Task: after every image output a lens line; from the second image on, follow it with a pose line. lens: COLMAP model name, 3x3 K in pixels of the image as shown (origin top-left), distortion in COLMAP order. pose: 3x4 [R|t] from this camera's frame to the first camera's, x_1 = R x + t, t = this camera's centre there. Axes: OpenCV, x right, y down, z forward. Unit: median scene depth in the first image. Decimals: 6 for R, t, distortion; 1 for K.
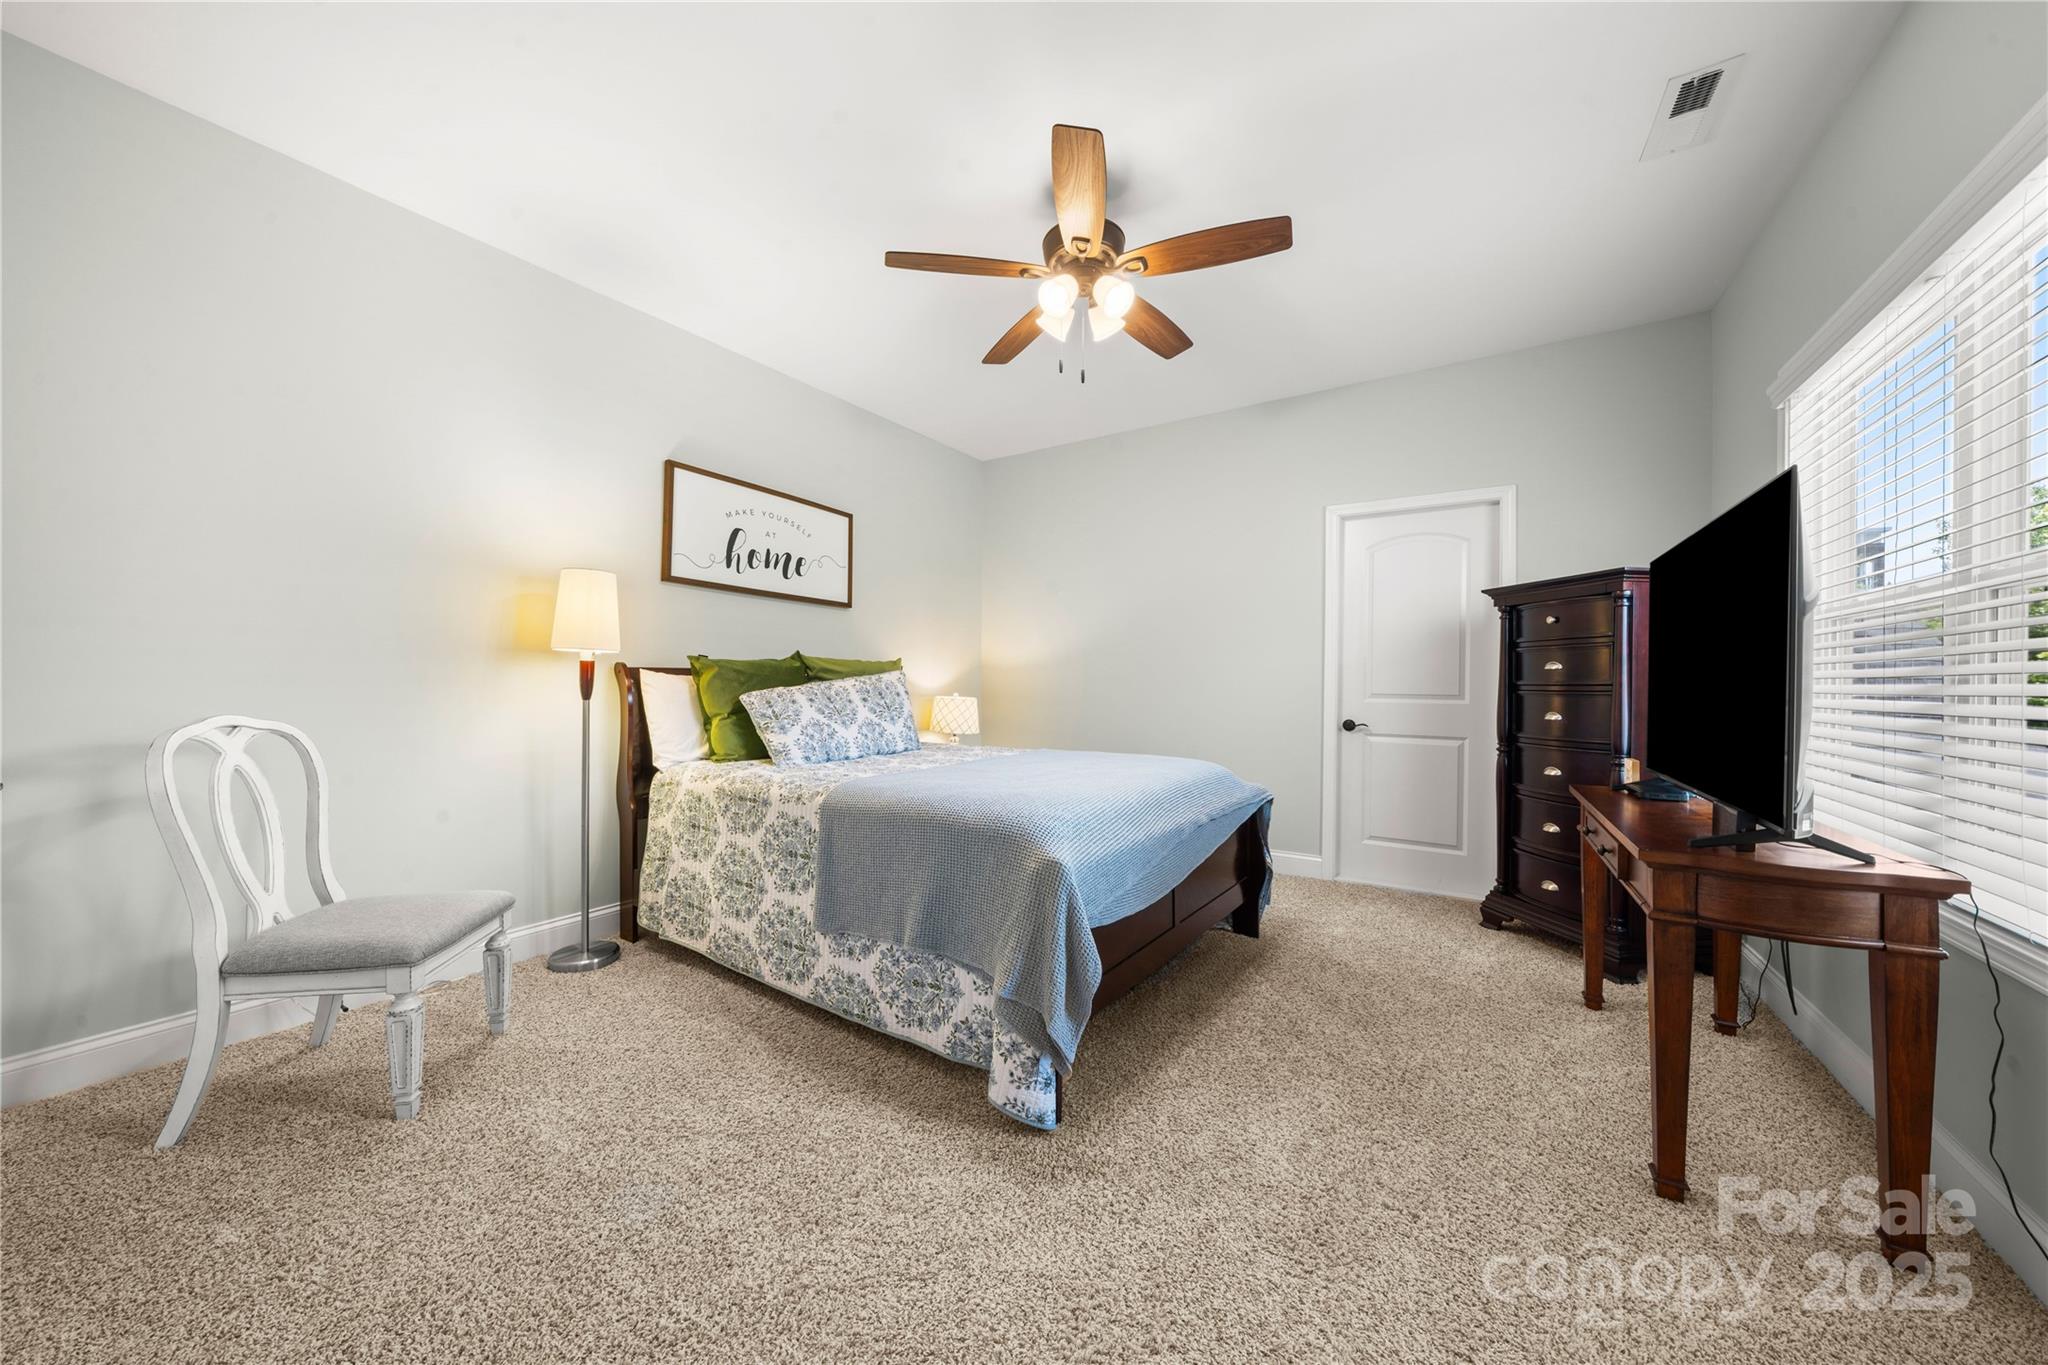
lens RADIAL K [[706.4, 0, 1018.9], [0, 706.4, 680.4], [0, 0, 1]] dist [-0.001961, -0.000232]
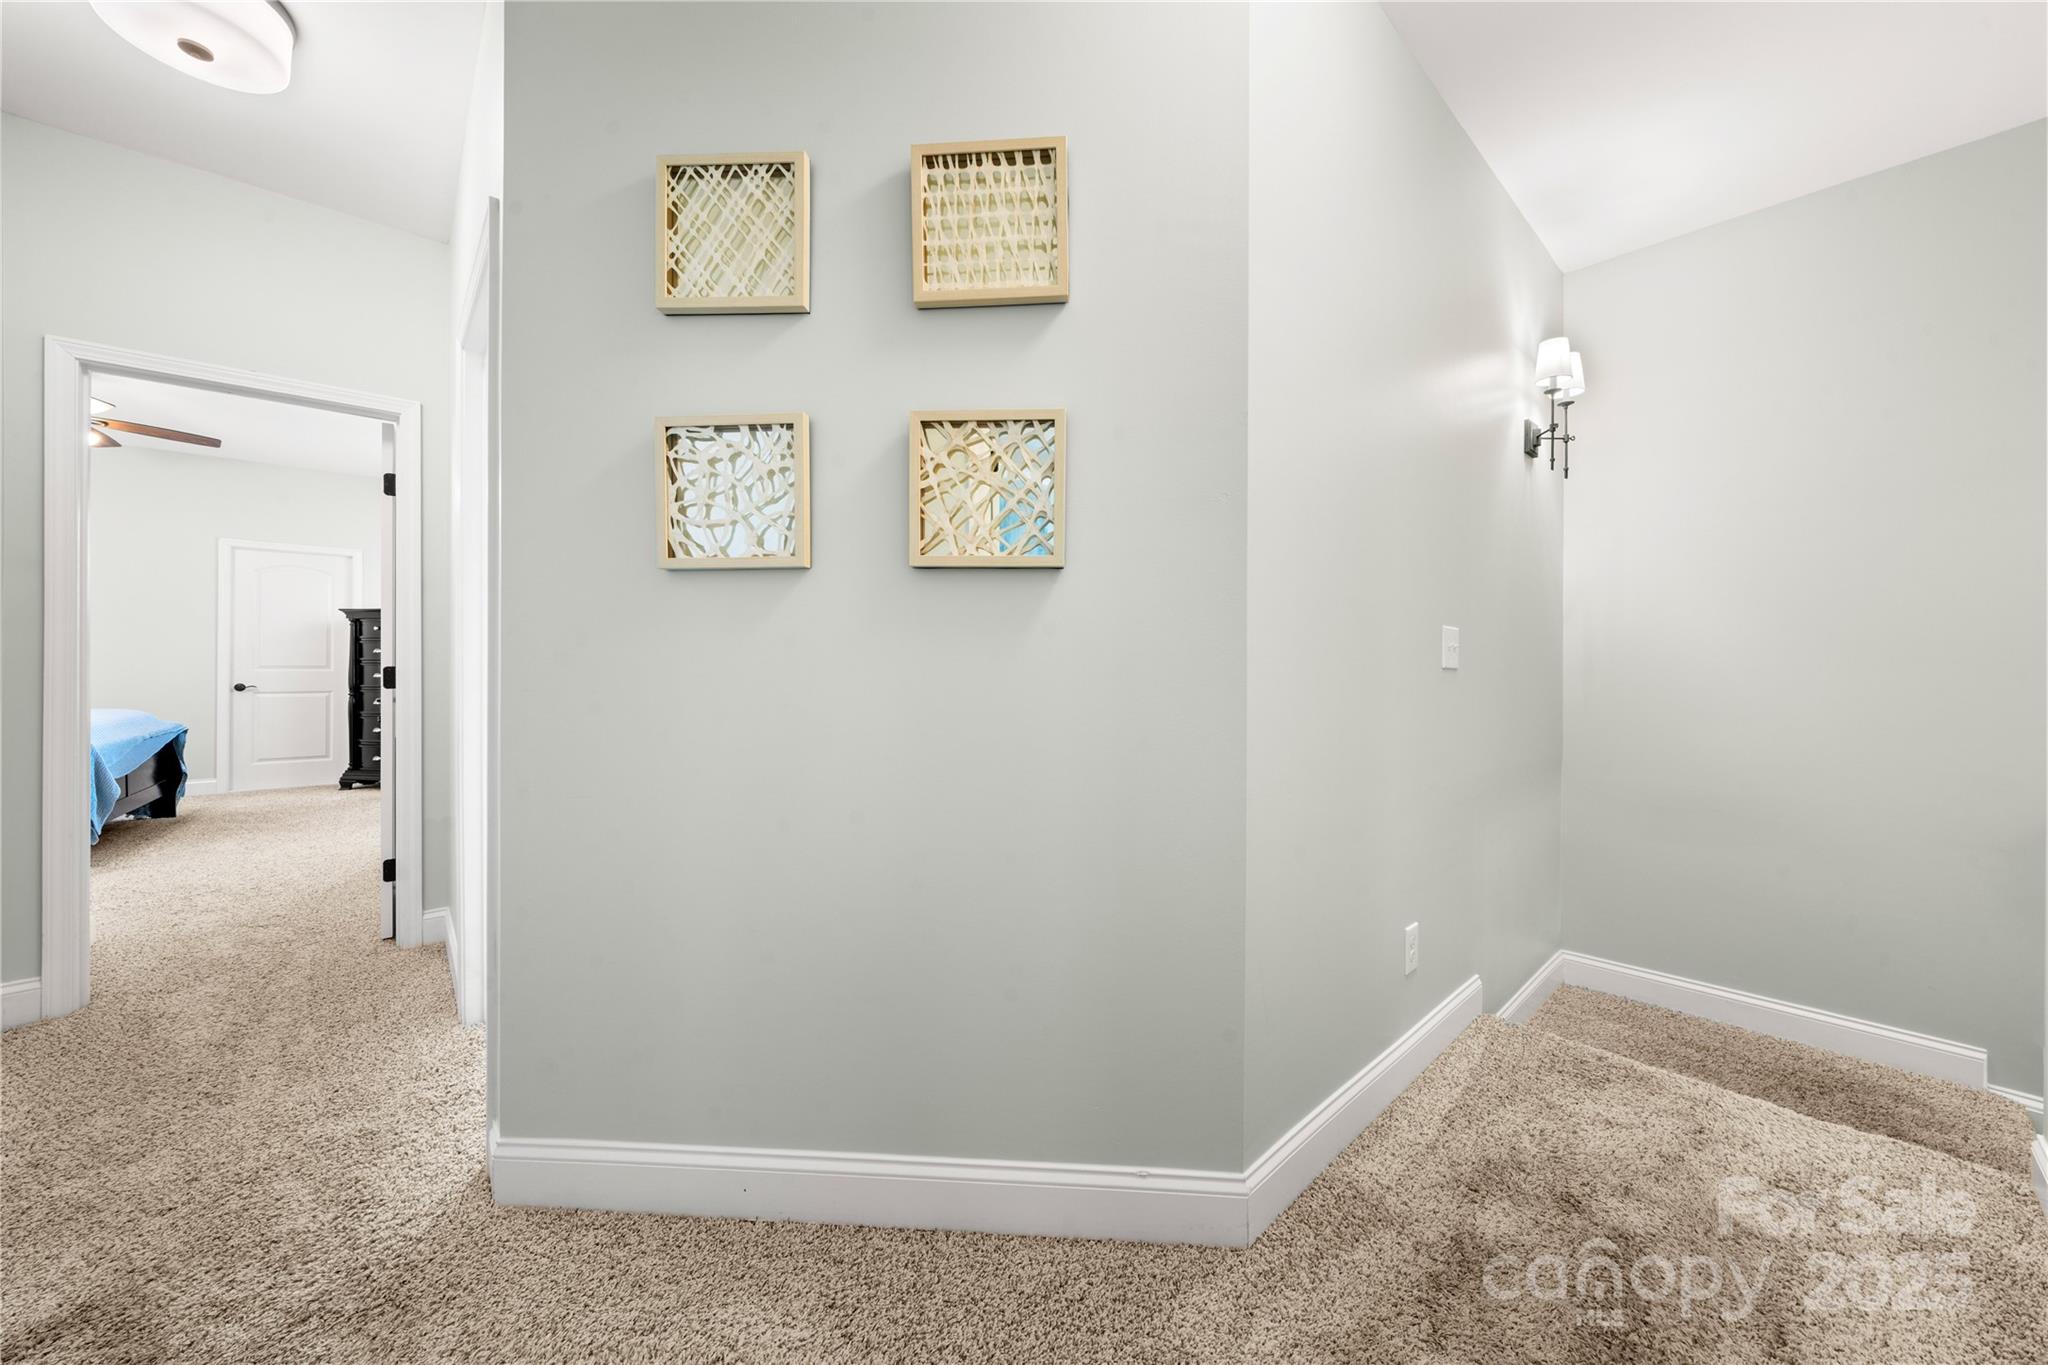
lens RADIAL K [[710.3, 0, 1011.7], [0, 710.3, 670.1], [0, 0, 1]] dist [-0.000227, 0.000248]
pose [[0.268641, -0.012773, 0.963156, -0.685238], [-0.009538, 0.999828, 0.015919, -0.015310], [-0.963193, -0.013463, 0.268473, -1.234992]]
